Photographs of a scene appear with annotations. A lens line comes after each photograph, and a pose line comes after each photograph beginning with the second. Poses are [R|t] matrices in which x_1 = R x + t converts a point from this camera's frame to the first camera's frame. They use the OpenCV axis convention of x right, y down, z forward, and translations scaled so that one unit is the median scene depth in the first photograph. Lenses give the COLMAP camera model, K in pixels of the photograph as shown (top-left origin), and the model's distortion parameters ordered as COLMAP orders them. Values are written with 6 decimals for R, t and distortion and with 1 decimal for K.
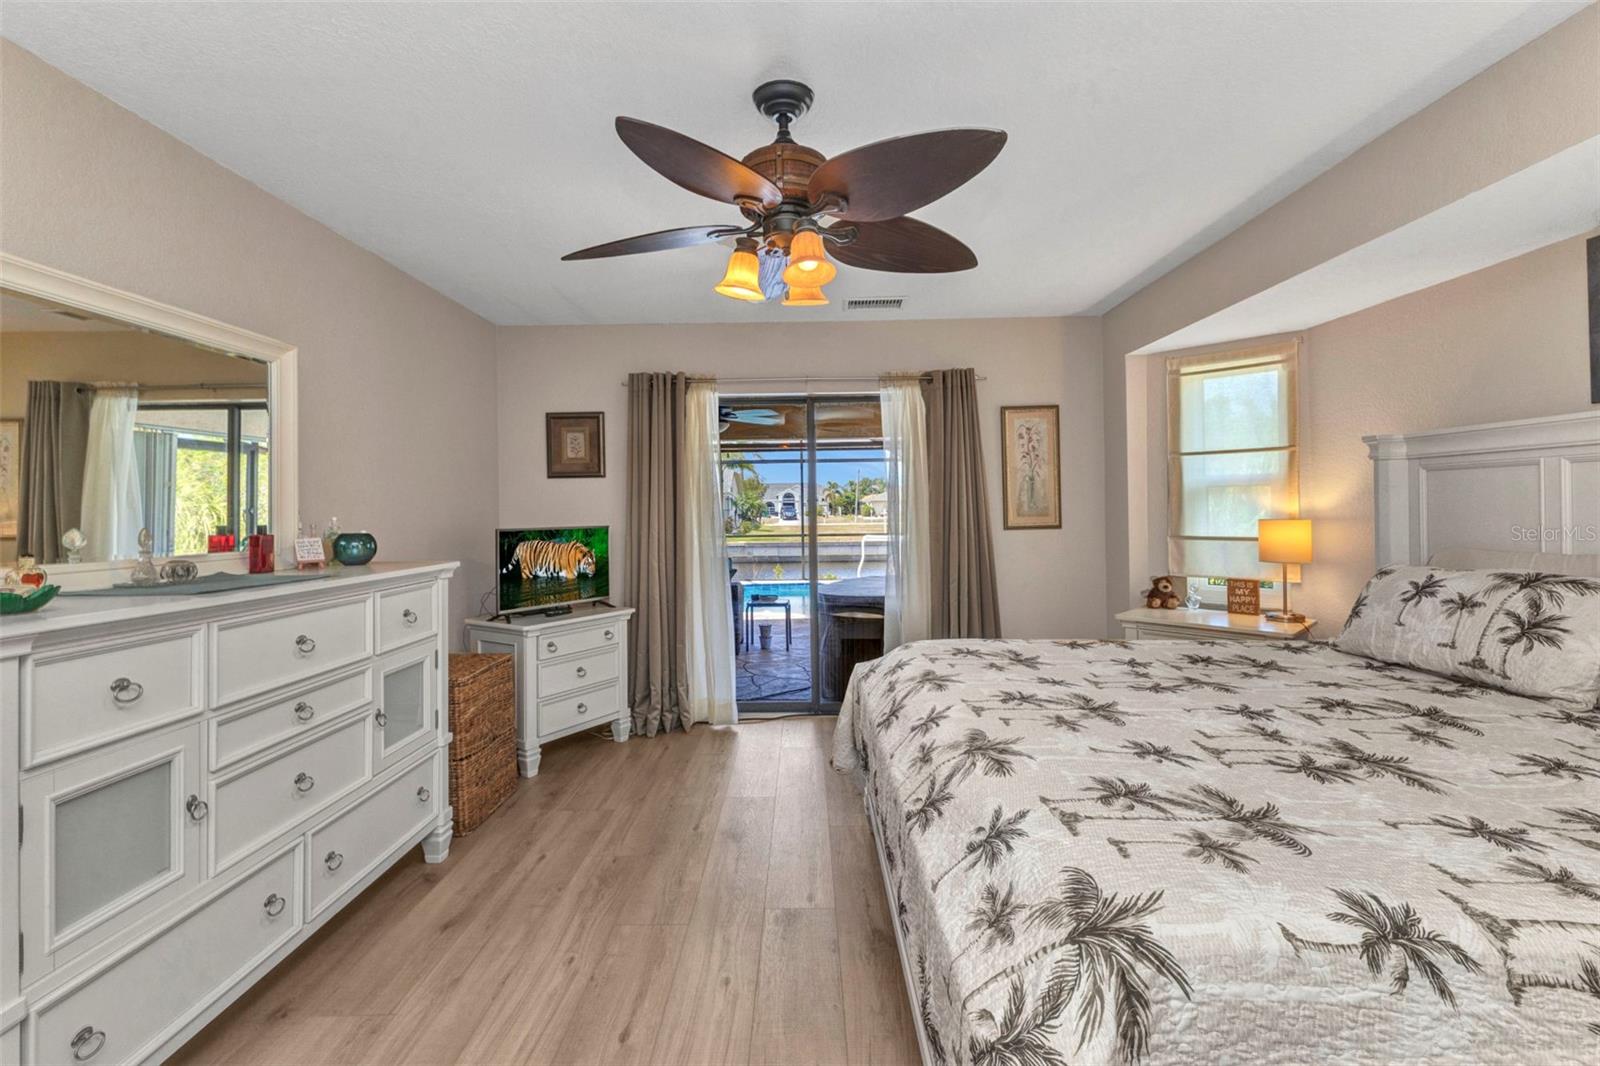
lens RADIAL K [[696.6, 0, 804.5], [0, 696.6, 523.3], [0, 0, 1]] dist [0.002144, 0.000525]
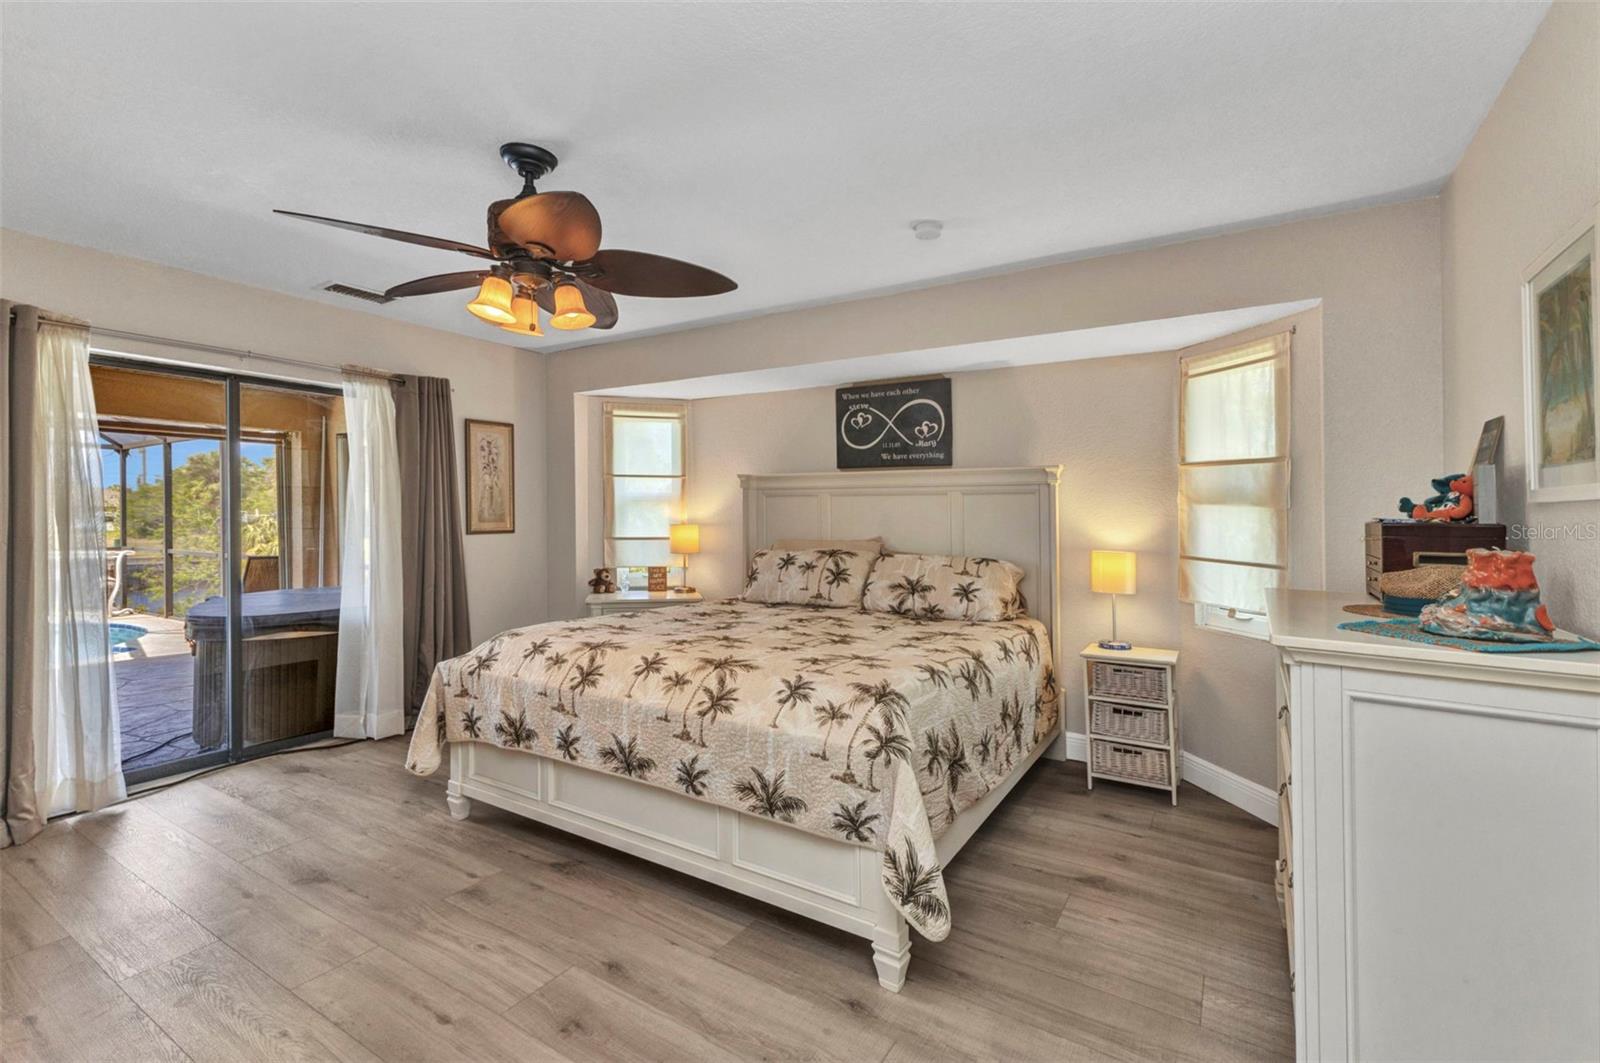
lens RADIAL K [[696.6, 0, 804.5], [0, 696.6, 521.8], [0, 0, 1]] dist [0.002144, 0.000525]
pose [[0.517907, 0.008063, 0.855399, -0.406635], [0.007075, 0.999881, -0.013708, 0.009581], [-0.855408, 0.013151, 0.517788, 0.005391]]
